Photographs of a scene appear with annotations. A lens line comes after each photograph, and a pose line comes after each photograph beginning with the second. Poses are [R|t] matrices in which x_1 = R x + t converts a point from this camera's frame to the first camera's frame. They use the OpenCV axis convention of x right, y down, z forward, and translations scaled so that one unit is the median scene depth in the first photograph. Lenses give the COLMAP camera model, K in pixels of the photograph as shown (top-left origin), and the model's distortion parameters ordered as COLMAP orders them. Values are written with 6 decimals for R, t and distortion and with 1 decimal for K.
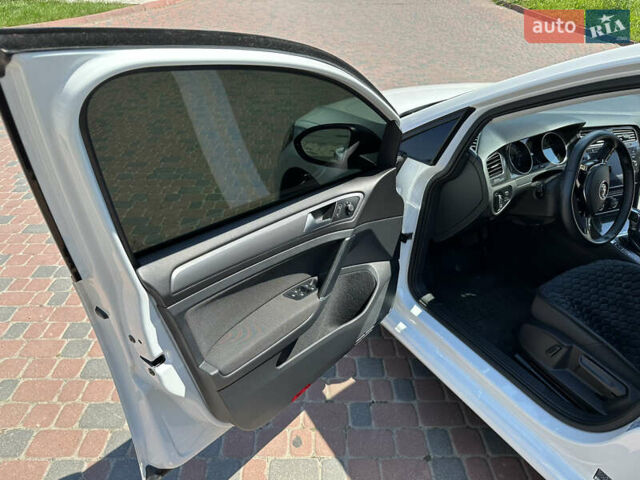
lens RADIAL K [[451.9, 0, 320.0], [0, 451.9, 240.0], [0, 0, 1]] dist [0.031707, -0.040647]
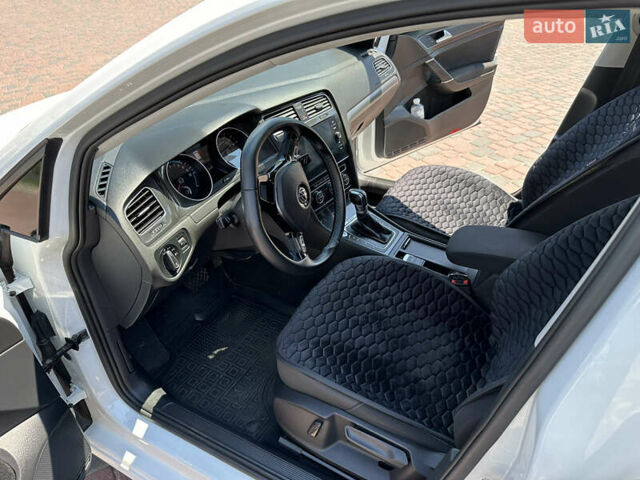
lens RADIAL K [[451.9, 0, 320.0], [0, 451.9, 240.0], [0, 0, 1]] dist [0.031707, -0.040647]
pose [[0.853109, -0.353076, 0.384113, 0.310613], [0.333885, 0.935190, 0.118069, -0.108786], [-0.400906, 0.027524, 0.915706, 0.289701]]
